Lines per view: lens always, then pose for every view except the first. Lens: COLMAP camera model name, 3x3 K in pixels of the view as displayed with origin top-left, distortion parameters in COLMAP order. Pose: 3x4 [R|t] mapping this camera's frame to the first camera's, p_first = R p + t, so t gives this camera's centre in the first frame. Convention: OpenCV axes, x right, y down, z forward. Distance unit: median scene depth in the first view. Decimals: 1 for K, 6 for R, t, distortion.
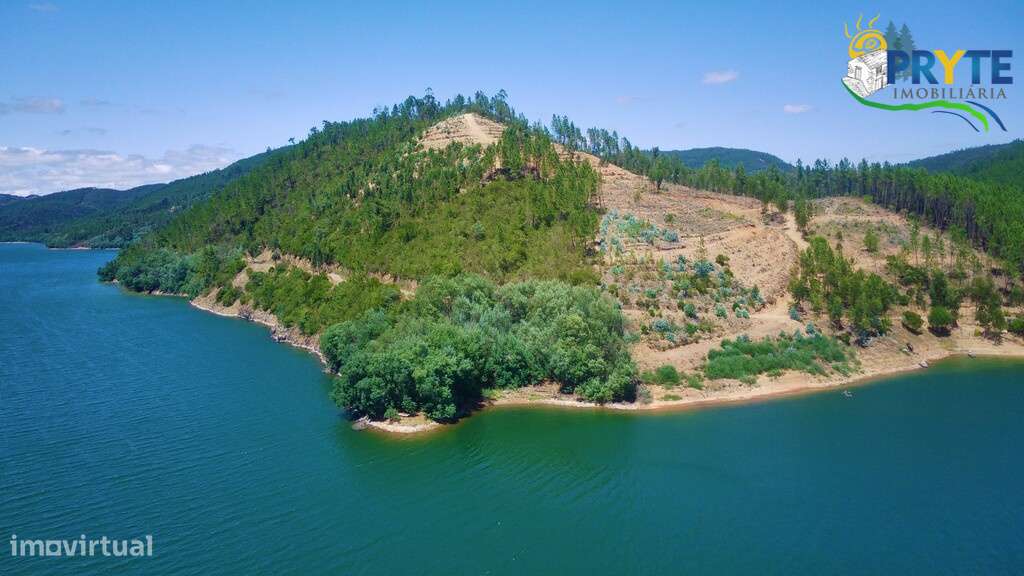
lens RADIAL K [[859.1, 0, 512.0], [0, 859.1, 288.0], [0, 0, 1]] dist [0.130607, -0.297863]
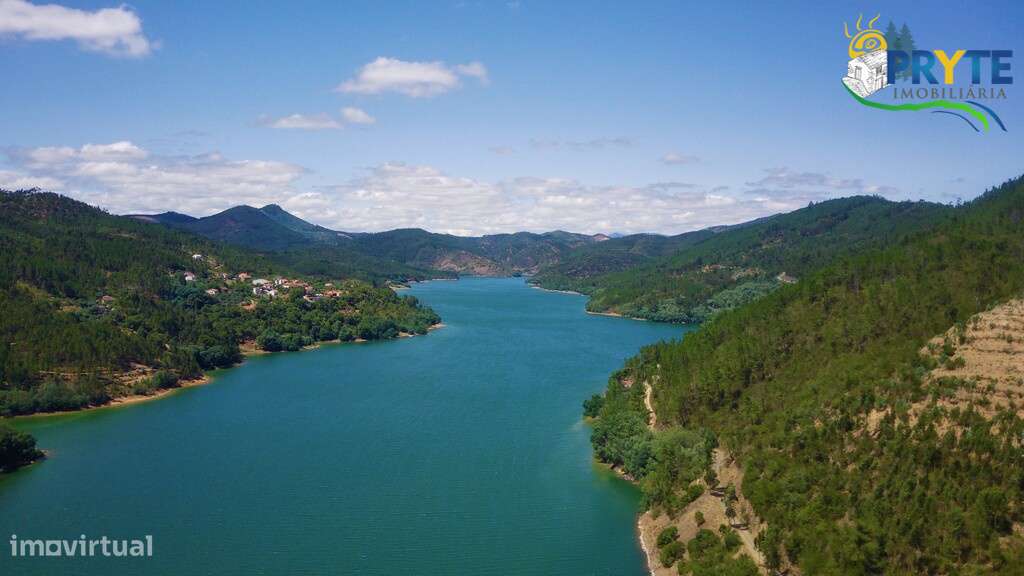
lens RADIAL K [[859.1, 0, 512.0], [0, 859.1, 288.0], [0, 0, 1]] dist [0.130607, -0.297863]
pose [[0.819655, 0.053341, -0.570369, -0.018706], [-0.074076, 0.997165, -0.013197, -0.372711], [0.568048, 0.053068, 0.821283, 0.495196]]
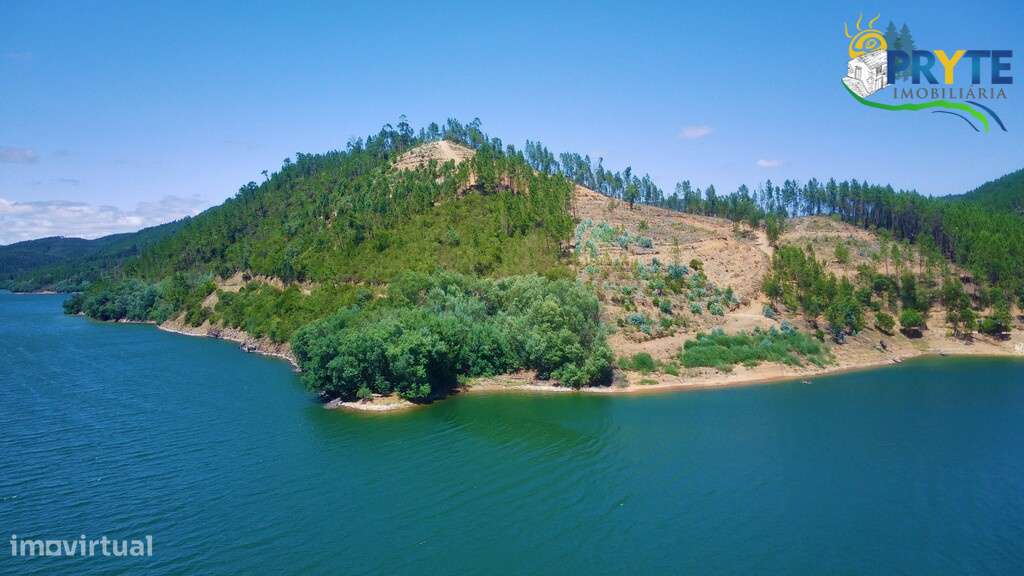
lens RADIAL K [[859.1, 0, 512.0], [0, 859.1, 288.0], [0, 0, 1]] dist [0.130607, -0.297863]
pose [[0.999507, 0.000268, 0.031380, -0.002534], [0.001637, 0.998158, -0.060653, 0.068258], [-0.031338, 0.060675, 0.997666, 0.008825]]
